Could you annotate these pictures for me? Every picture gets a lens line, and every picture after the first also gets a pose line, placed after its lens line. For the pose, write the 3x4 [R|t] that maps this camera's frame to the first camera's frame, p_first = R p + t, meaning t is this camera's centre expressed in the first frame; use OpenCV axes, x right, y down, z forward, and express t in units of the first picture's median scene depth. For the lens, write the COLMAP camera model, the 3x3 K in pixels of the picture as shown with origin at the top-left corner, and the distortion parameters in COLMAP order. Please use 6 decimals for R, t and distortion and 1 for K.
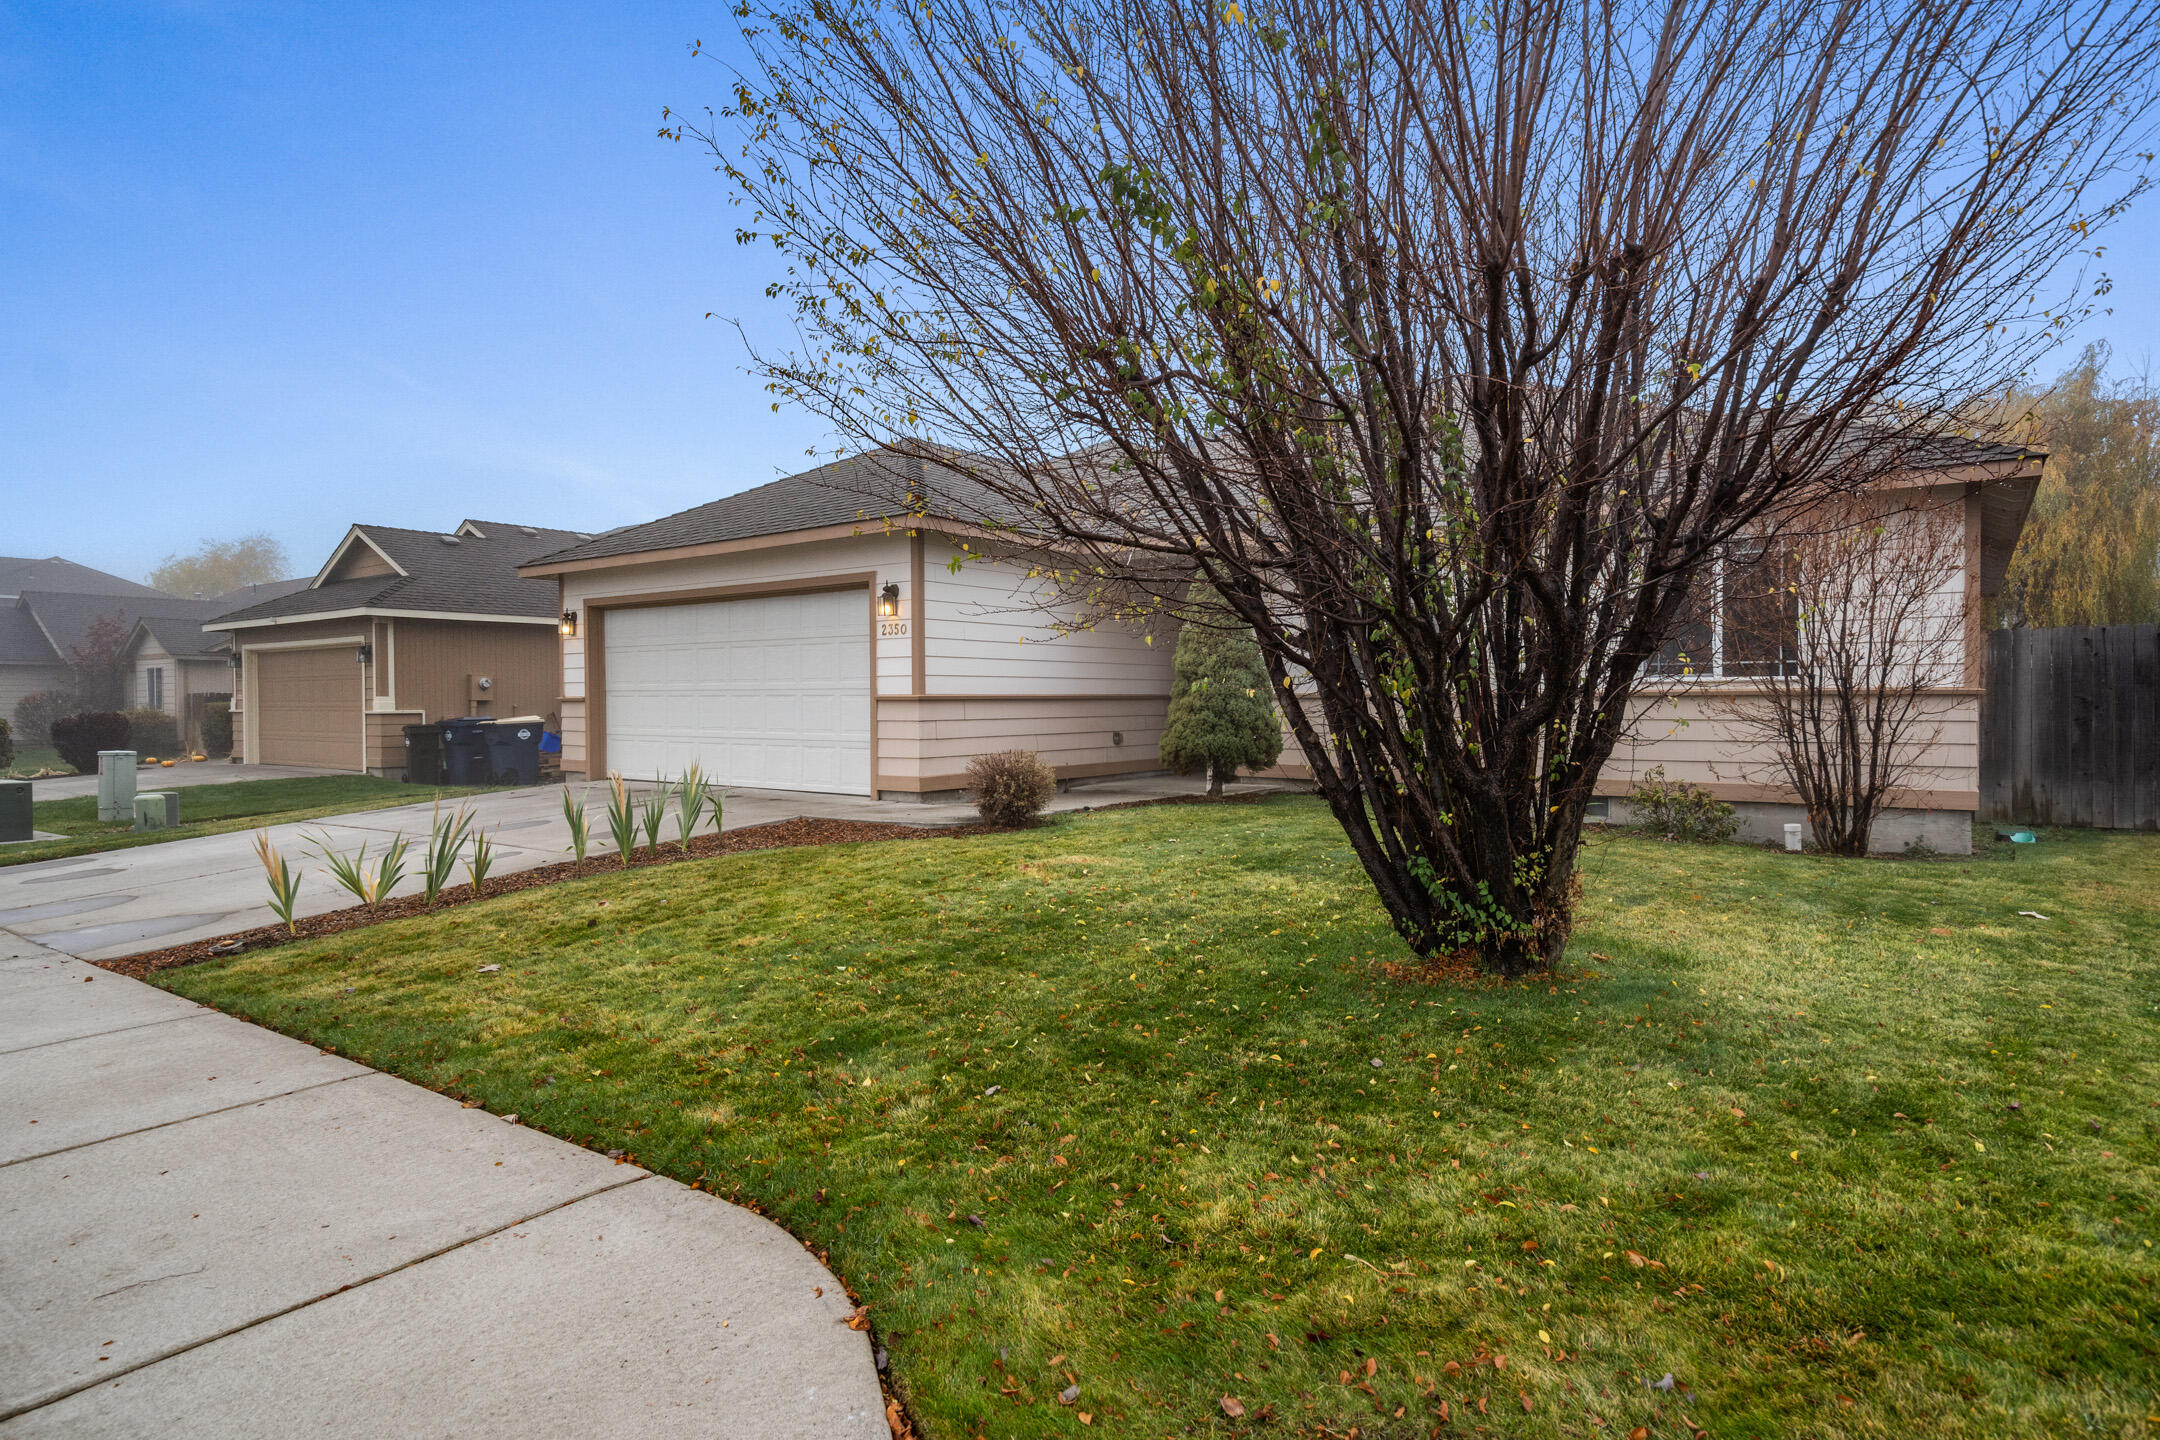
lens RADIAL K [[1216.3, 0, 1078.0], [0, 1216.3, 715.1], [0, 0, 1]] dist [0.003221, 0.000204]
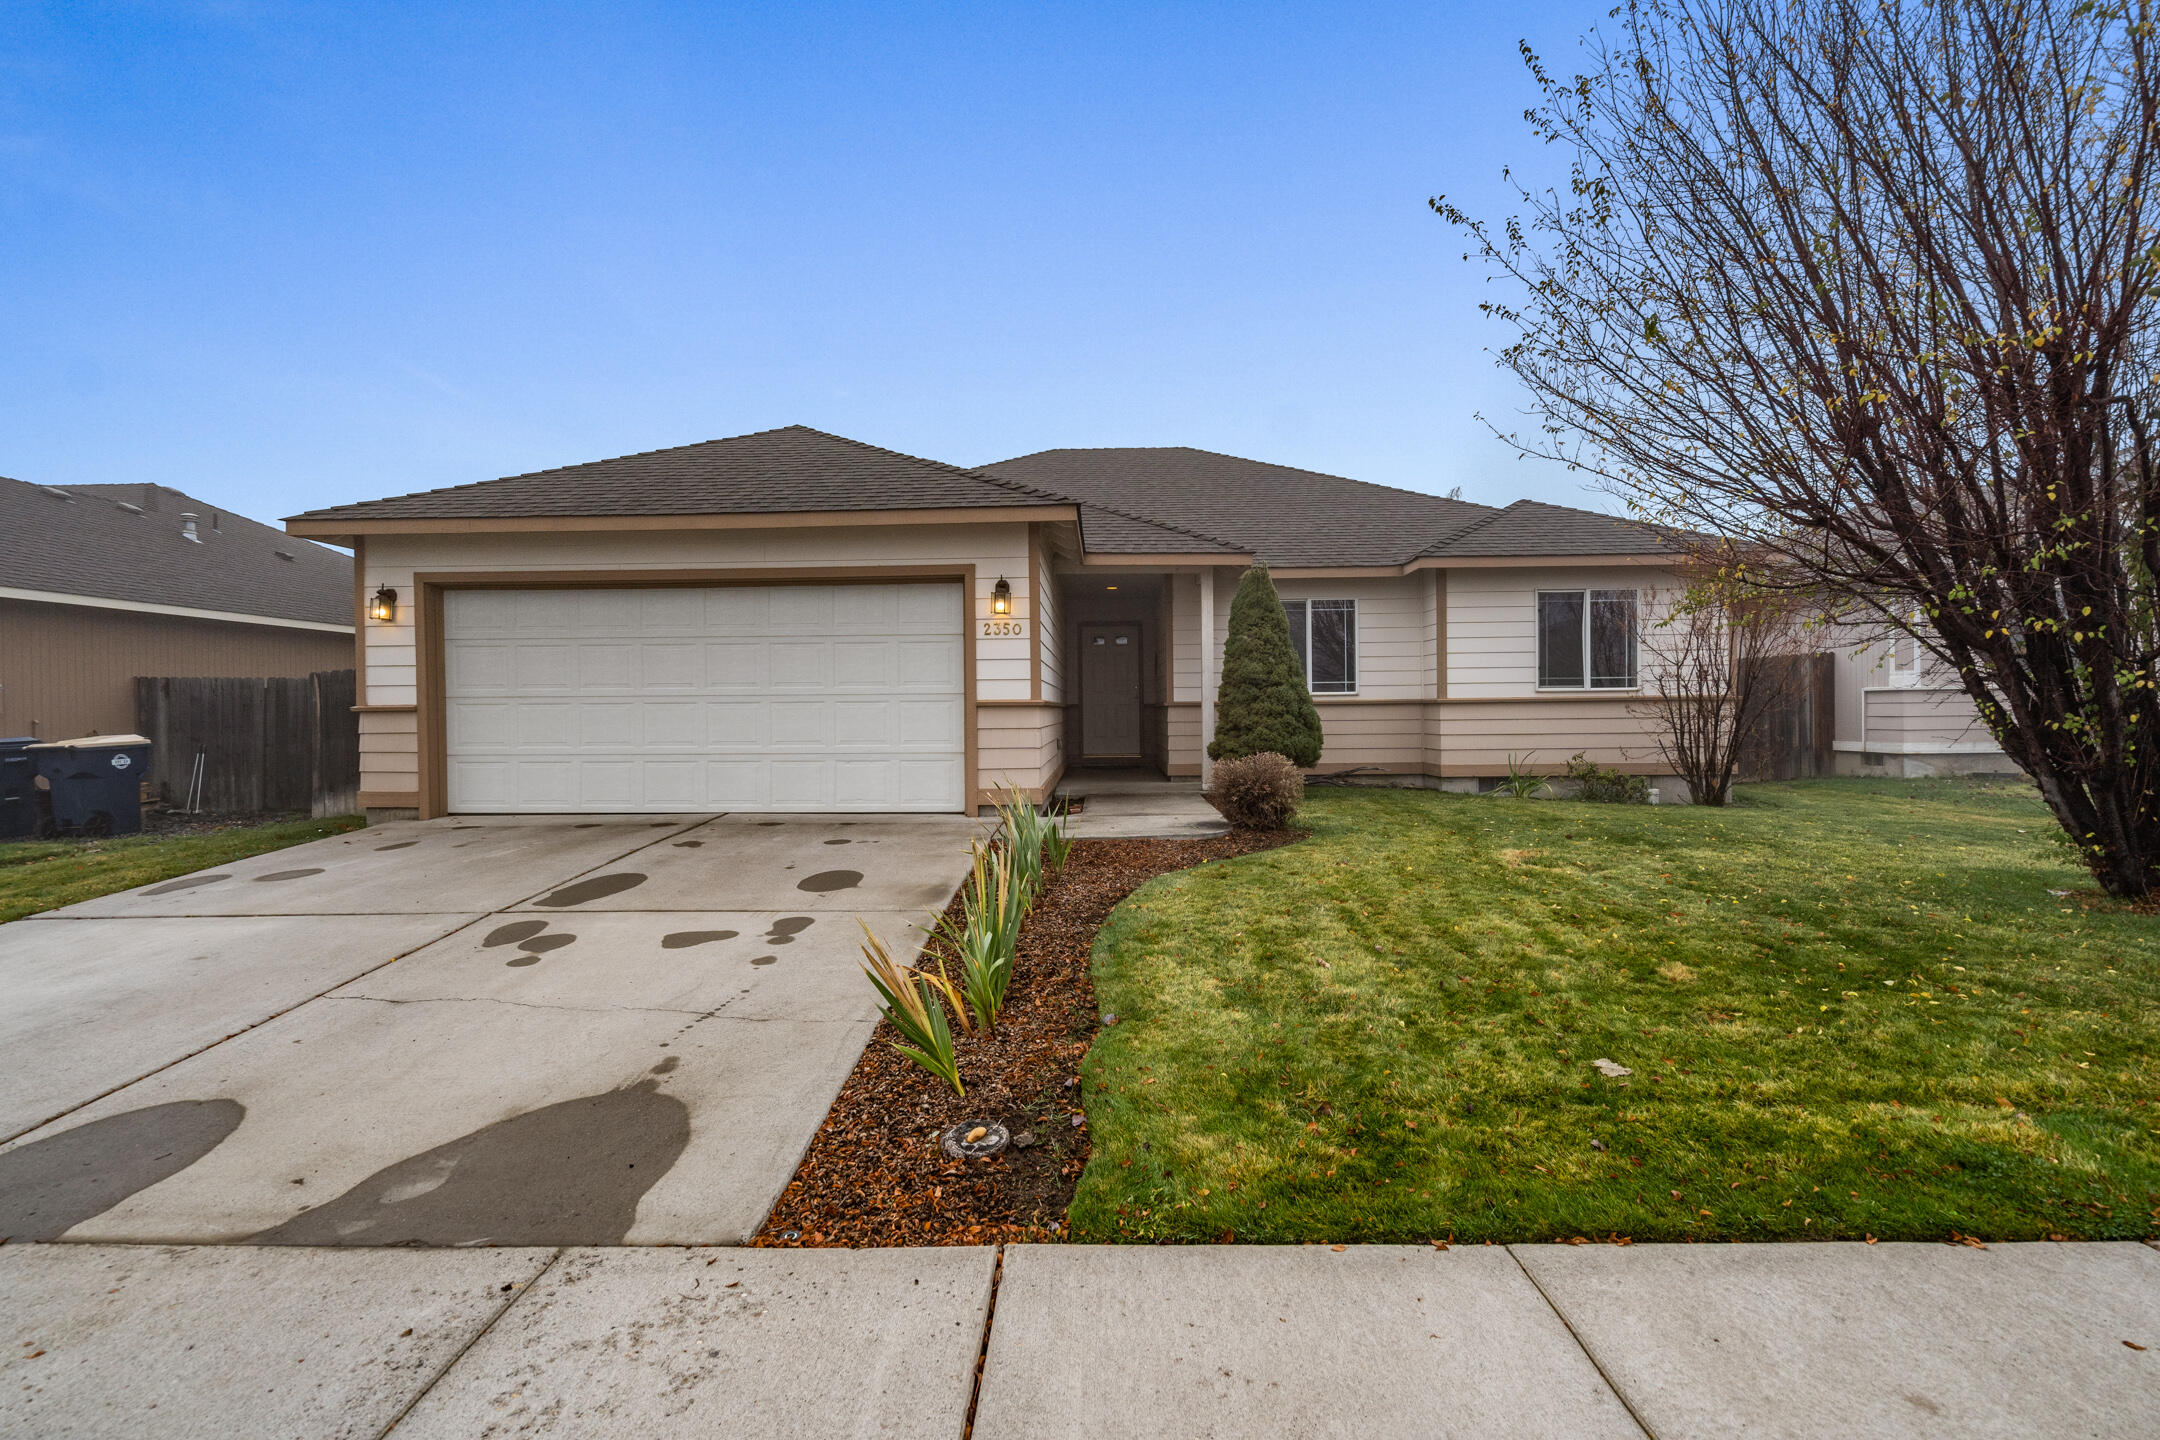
lens RADIAL K [[978.9, 0, 1077.4], [0, 978.9, 718.3], [0, 0, 1]] dist [-0.009677, 0.001932]
pose [[0.813527, -0.008688, 0.581463, -0.524840], [0.012800, 0.999914, -0.002969, 0.000062], [-0.581387, 0.009858, 0.813568, 0.356457]]
